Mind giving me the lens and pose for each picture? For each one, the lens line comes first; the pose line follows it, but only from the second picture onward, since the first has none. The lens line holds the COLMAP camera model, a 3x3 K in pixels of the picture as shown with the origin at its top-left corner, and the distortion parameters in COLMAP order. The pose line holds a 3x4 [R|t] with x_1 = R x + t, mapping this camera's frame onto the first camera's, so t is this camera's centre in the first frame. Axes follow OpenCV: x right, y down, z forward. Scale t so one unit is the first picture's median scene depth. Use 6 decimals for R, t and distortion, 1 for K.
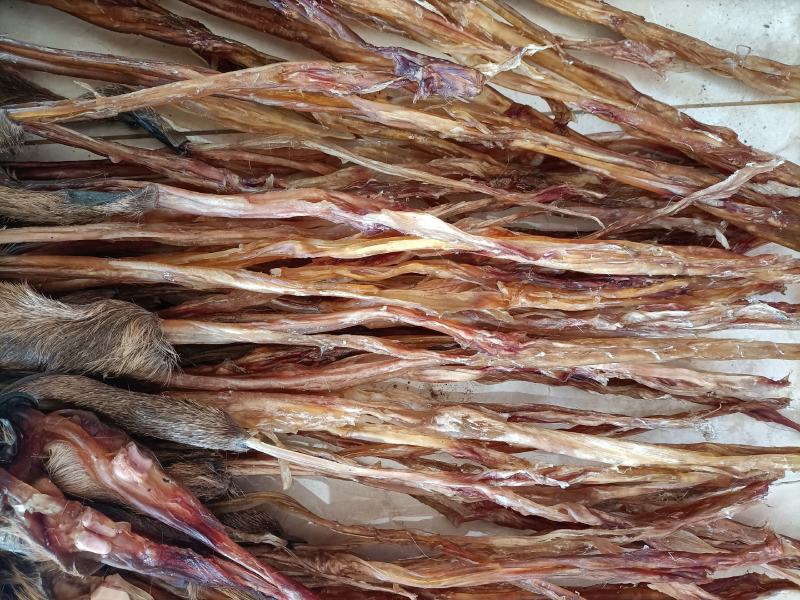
lens RADIAL K [[636.0, 0, 400.0], [0, 636.0, 300.0], [0, 0, 1]] dist [0.084335, -0.139281]
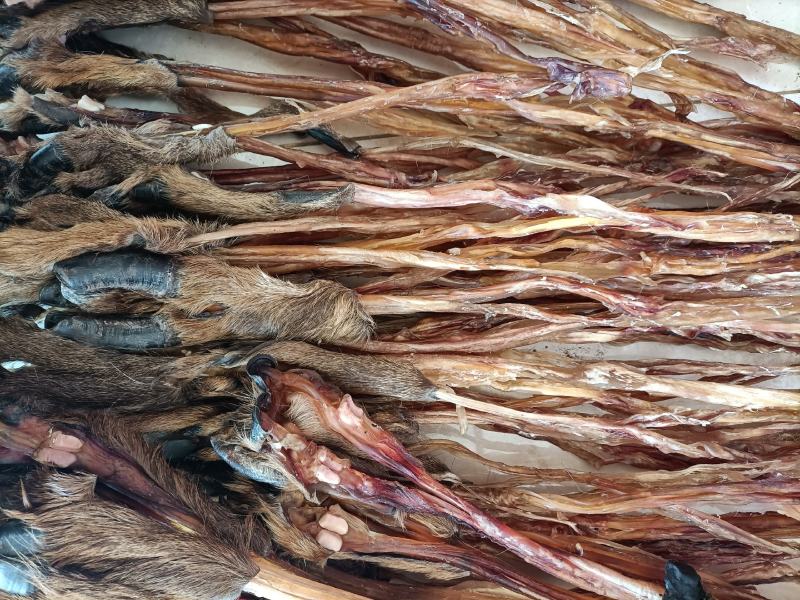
lens RADIAL K [[664.1, 0, 372.4], [0, 664.1, 304.8], [0, 0, 1]] dist [0.058929, -0.063459]
pose [[0.998626, -0.038255, -0.035808, -0.287582], [0.038319, 0.999265, 0.001099, 0.046382], [0.035740, -0.002470, 0.999358, -0.234152]]
